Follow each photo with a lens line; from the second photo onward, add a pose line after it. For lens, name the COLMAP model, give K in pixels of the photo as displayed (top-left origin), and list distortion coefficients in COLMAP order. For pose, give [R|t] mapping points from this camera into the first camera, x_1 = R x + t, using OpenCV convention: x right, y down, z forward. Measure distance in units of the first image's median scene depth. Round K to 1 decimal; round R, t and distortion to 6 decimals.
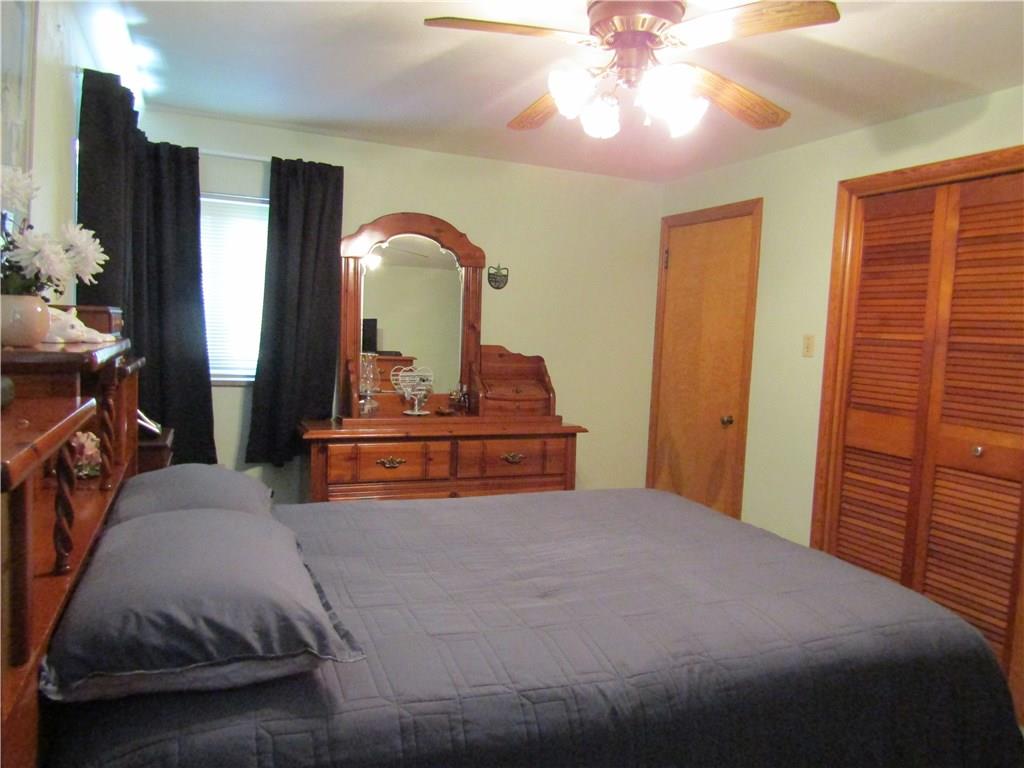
lens RADIAL K [[732.0, 0, 512.0], [0, 732.0, 384.0], [0, 0, 1]] dist [-0.003992, -0.001824]
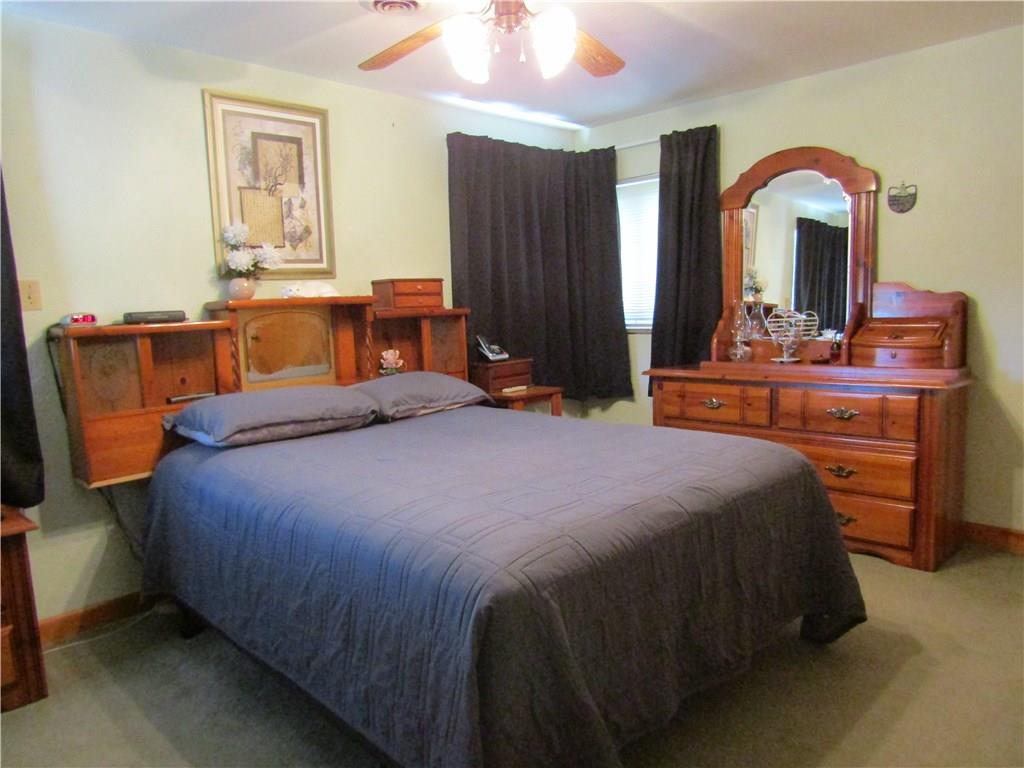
lens RADIAL K [[732.0, 0, 512.0], [0, 732.0, 384.0], [0, 0, 1]] dist [-0.003992, -0.001824]
pose [[0.379854, 0.044857, -0.923958, 0.670501], [-0.015039, 0.998991, 0.042317, 0.038649], [0.924924, -0.002179, 0.380145, 0.332447]]
